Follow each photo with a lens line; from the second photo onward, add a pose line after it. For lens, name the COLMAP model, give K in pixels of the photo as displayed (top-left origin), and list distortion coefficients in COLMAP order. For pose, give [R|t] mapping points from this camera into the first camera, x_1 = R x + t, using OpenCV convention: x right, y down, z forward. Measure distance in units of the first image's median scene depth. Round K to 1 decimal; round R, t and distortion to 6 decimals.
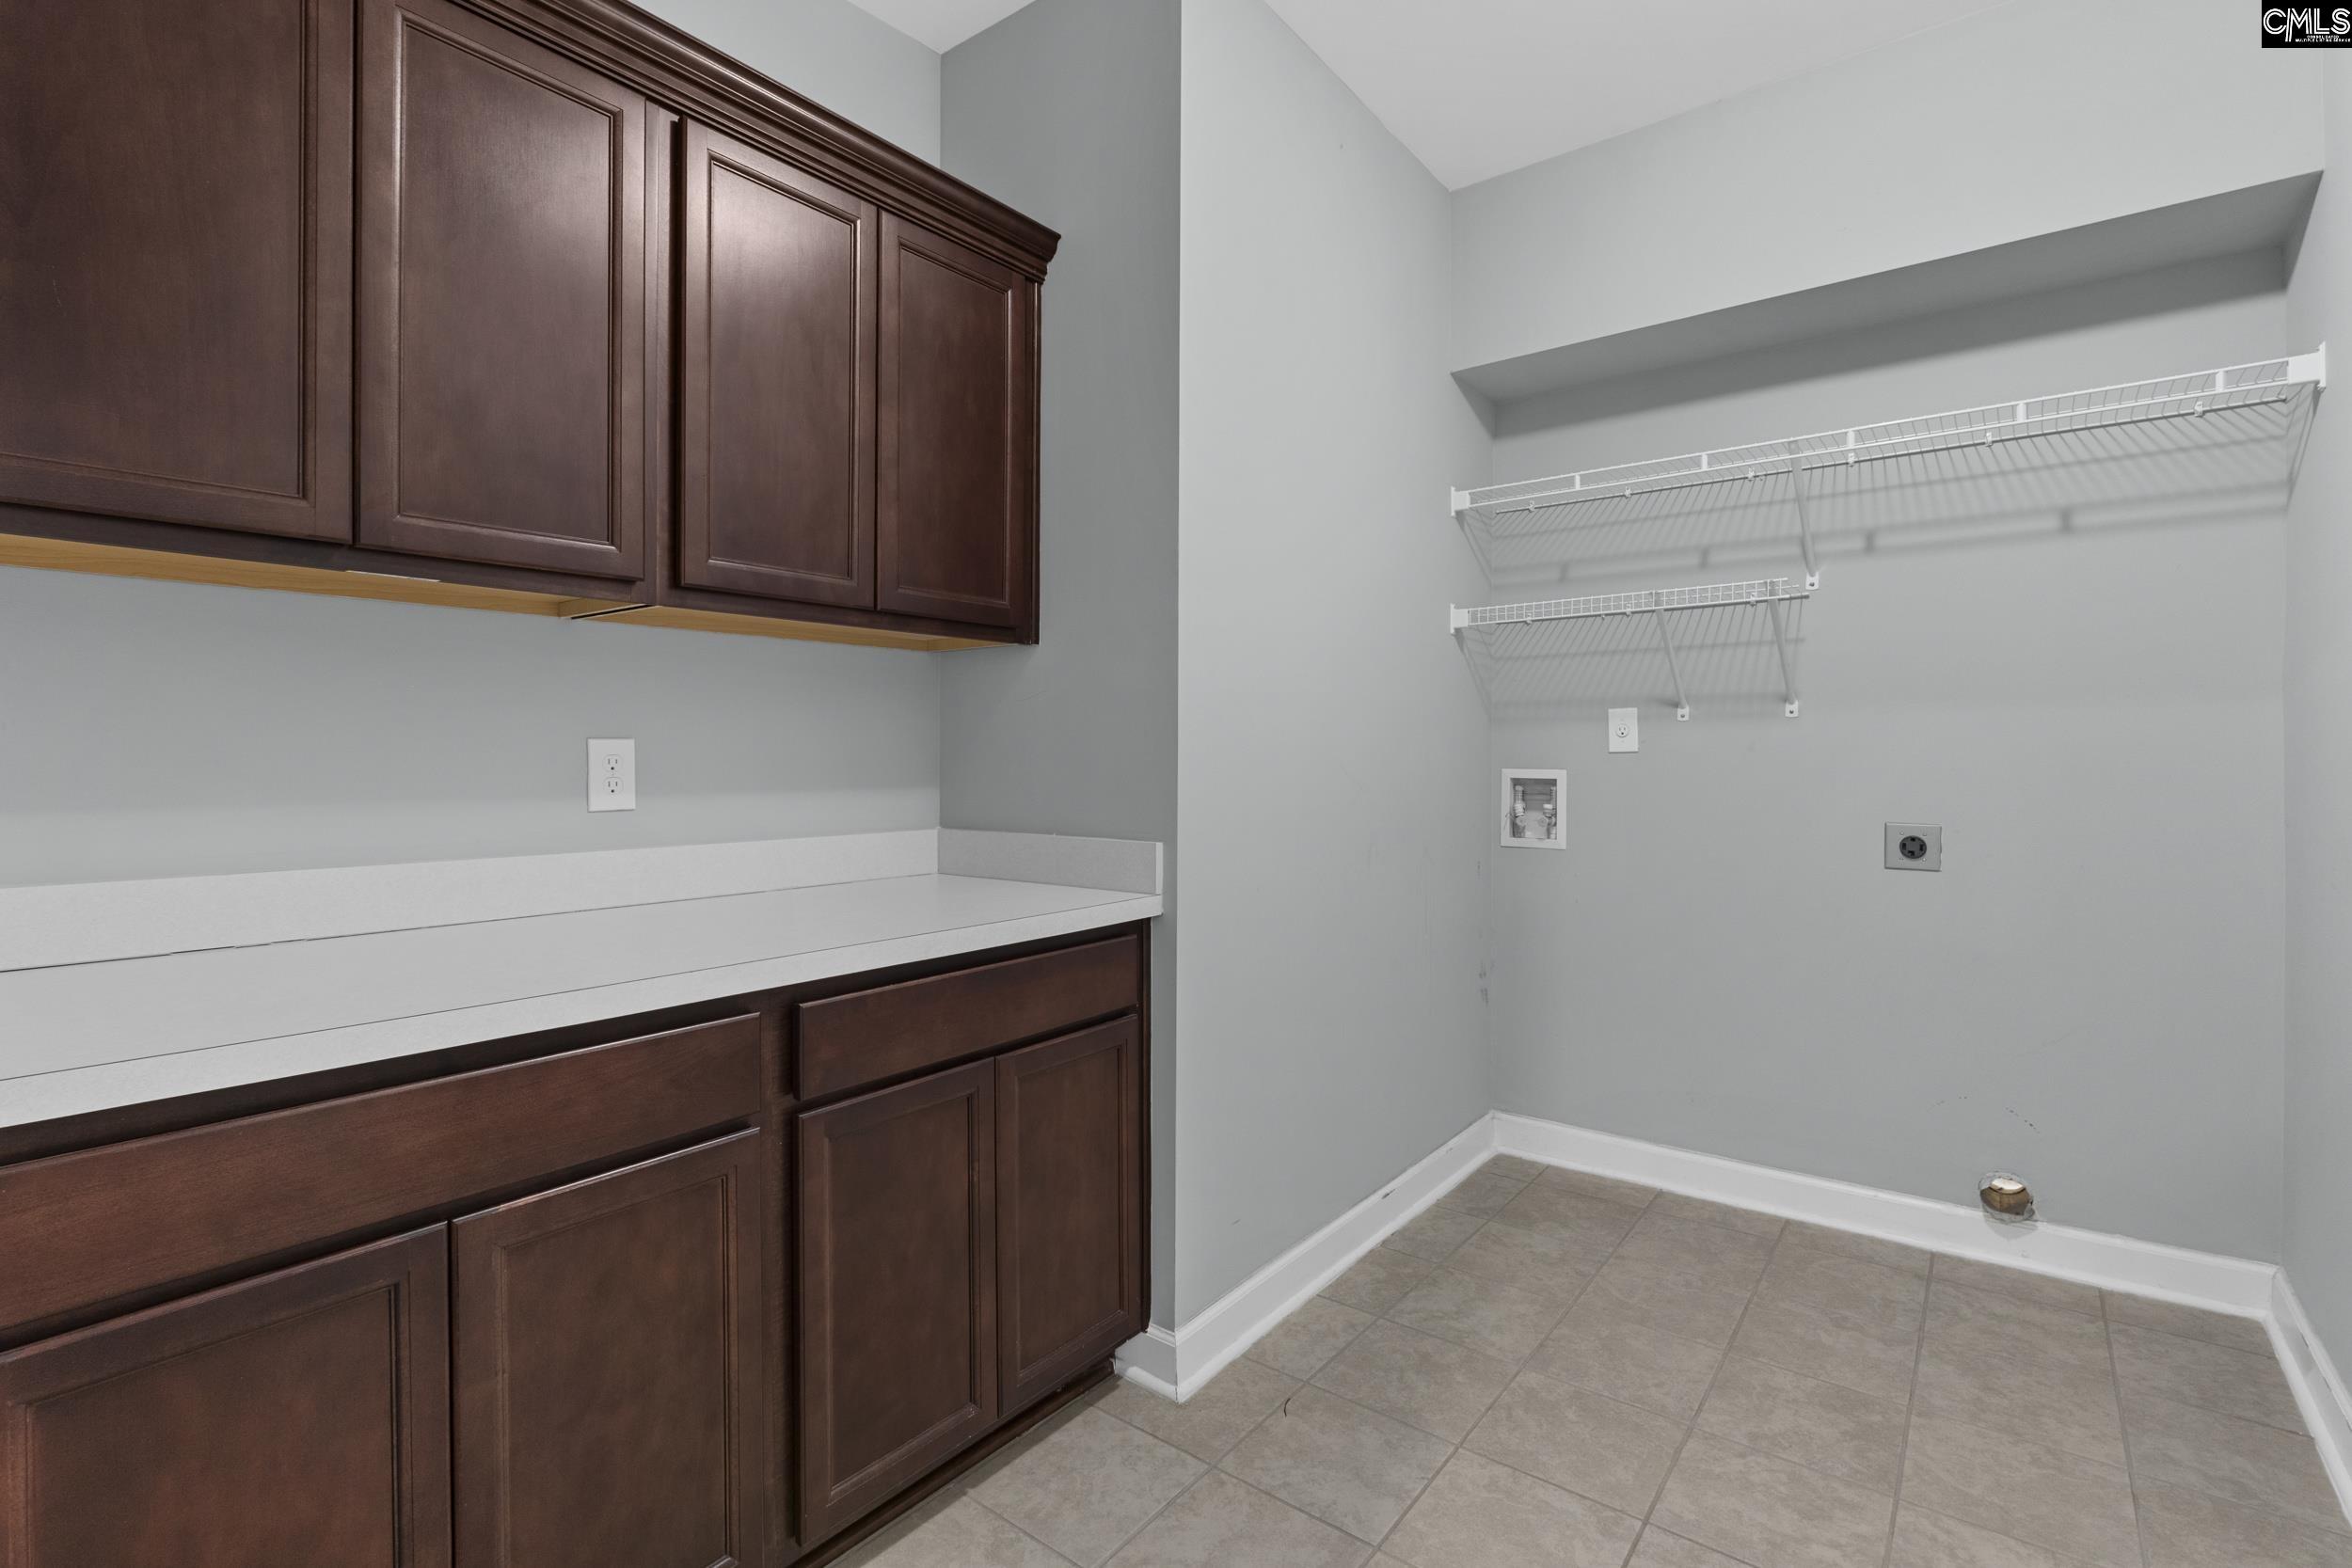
lens RADIAL K [[1087.2, 0, 1171.5], [0, 1087.2, 769.6], [0, 0, 1]] dist [-0.001930, -0.000082]
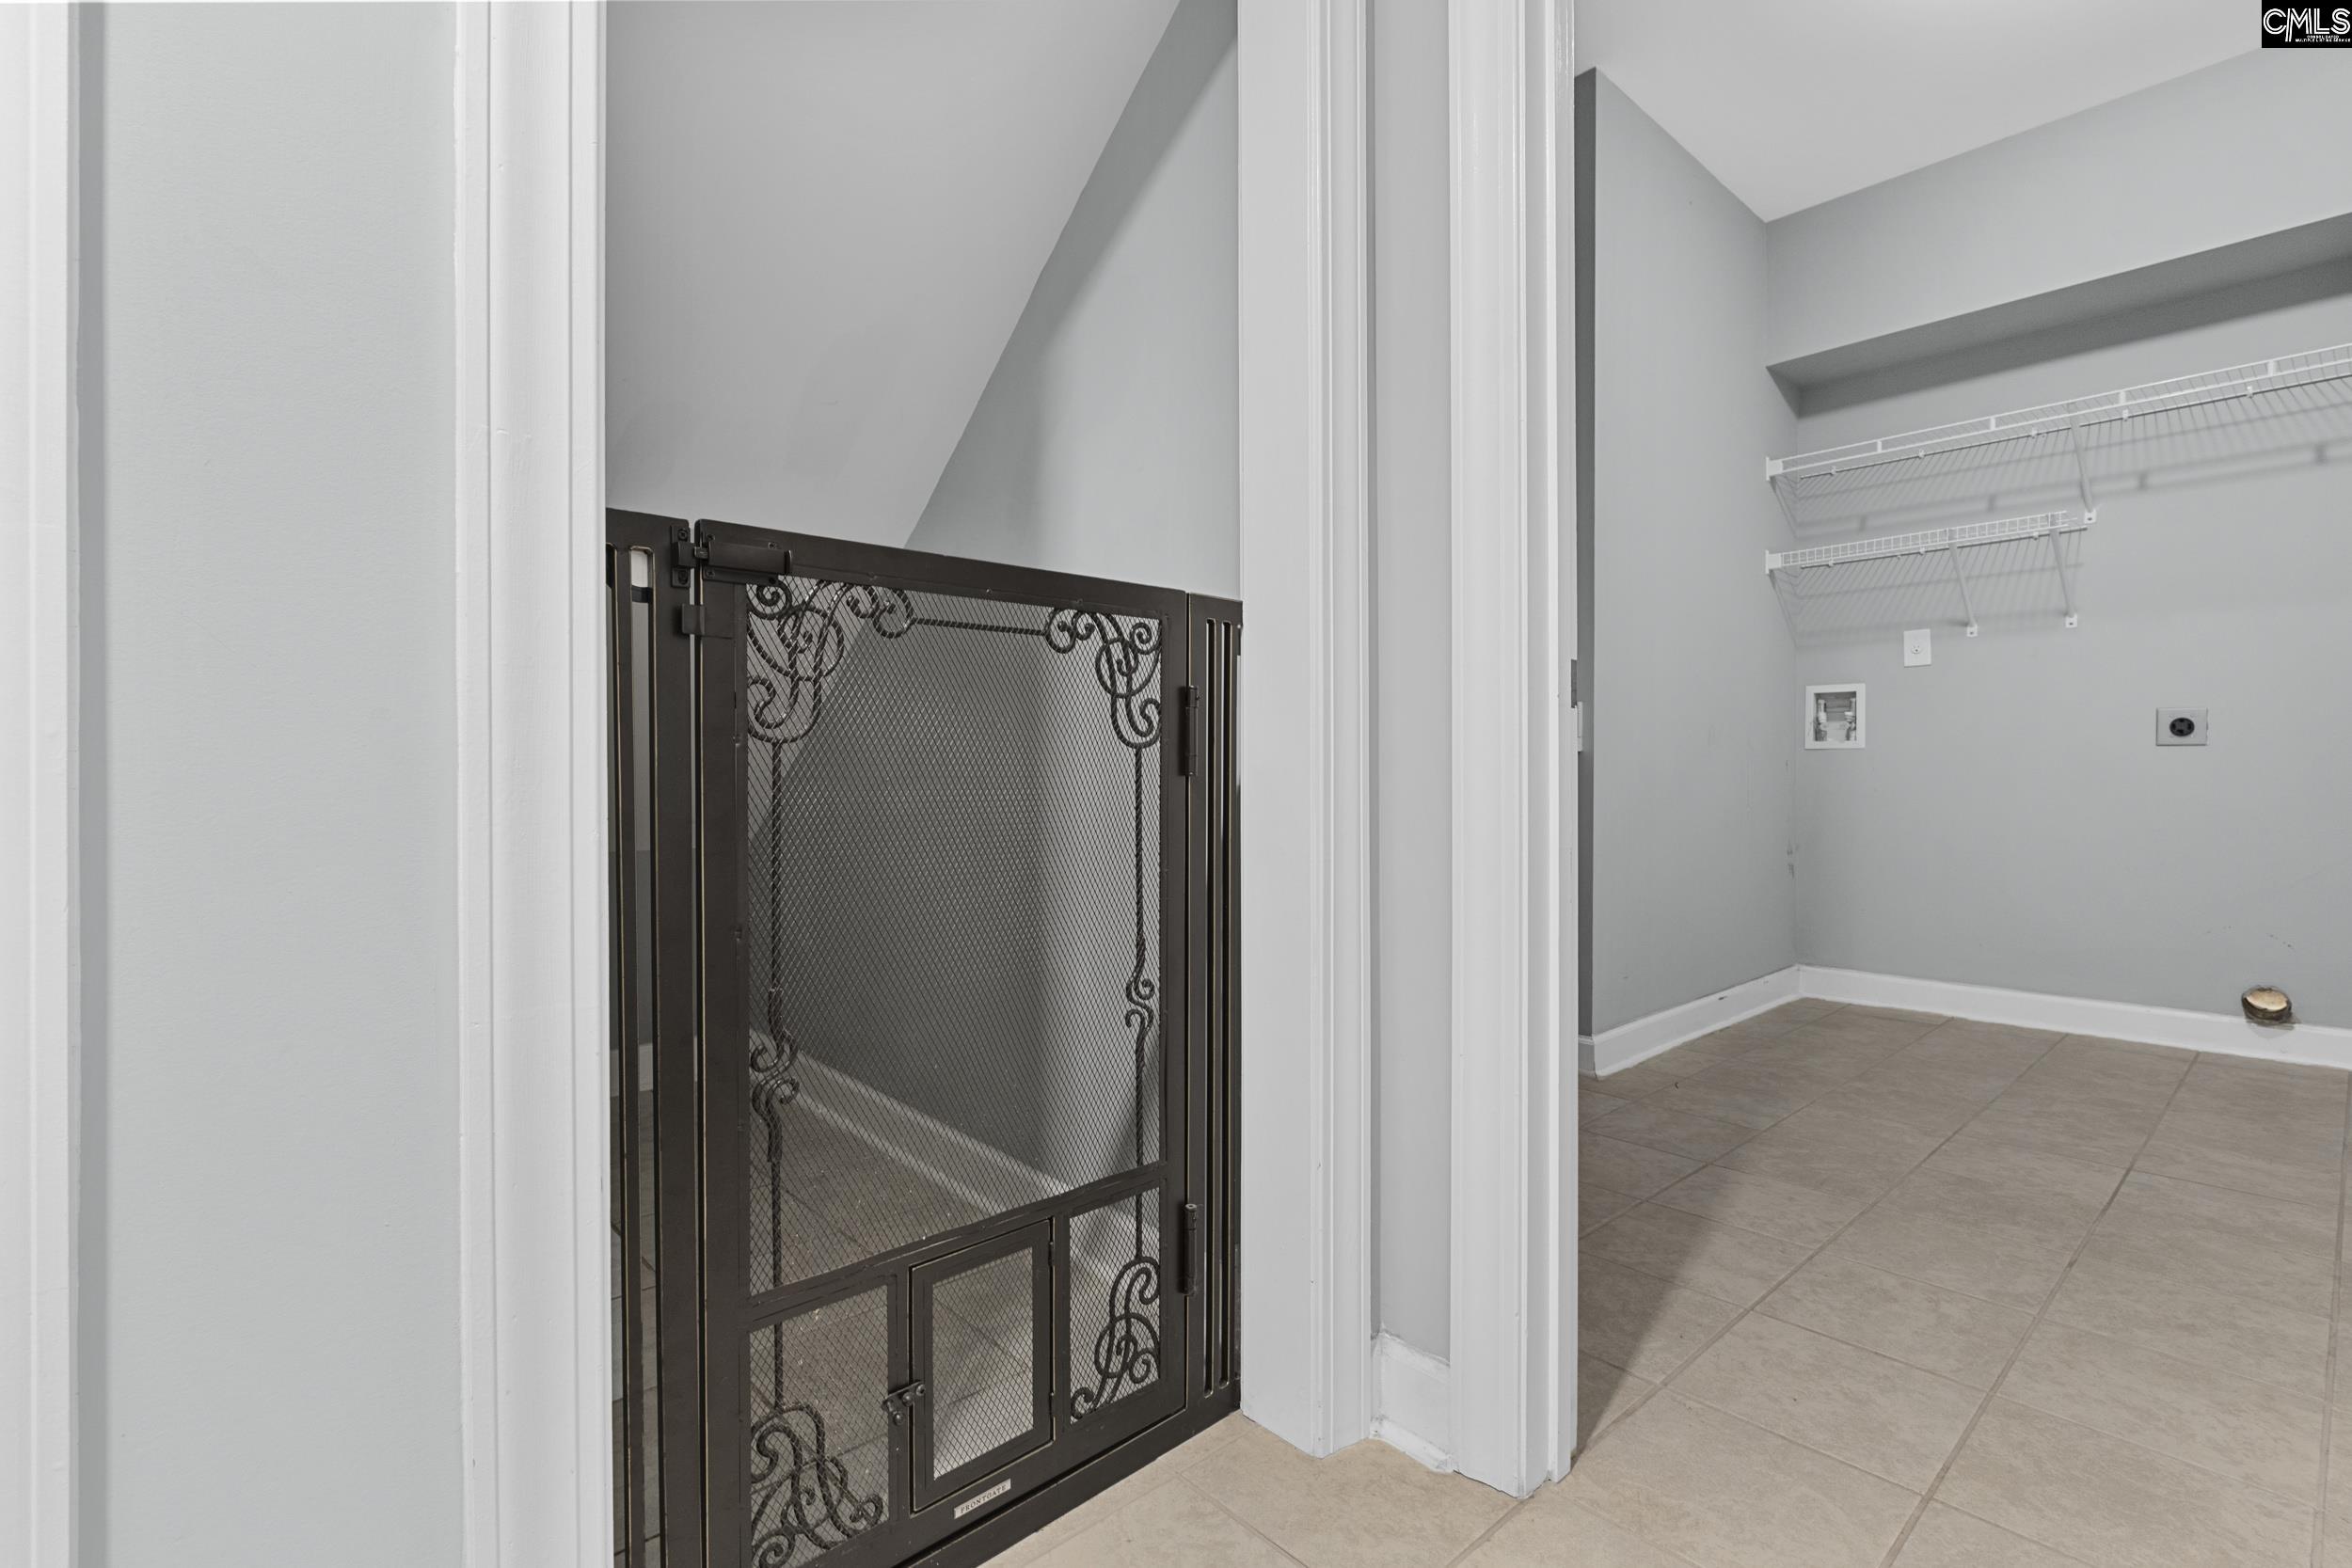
lens RADIAL K [[1077.5, 0, 1176.0], [0, 1077.5, 784.0], [0, 0, 1]] dist [-0.003979, -0.001136]
pose [[0.983285, -0.000428, -0.182073, -0.200174], [0.000691, 0.999999, 0.001385, 0.123410], [0.182072, -0.001488, 0.983284, -0.372116]]
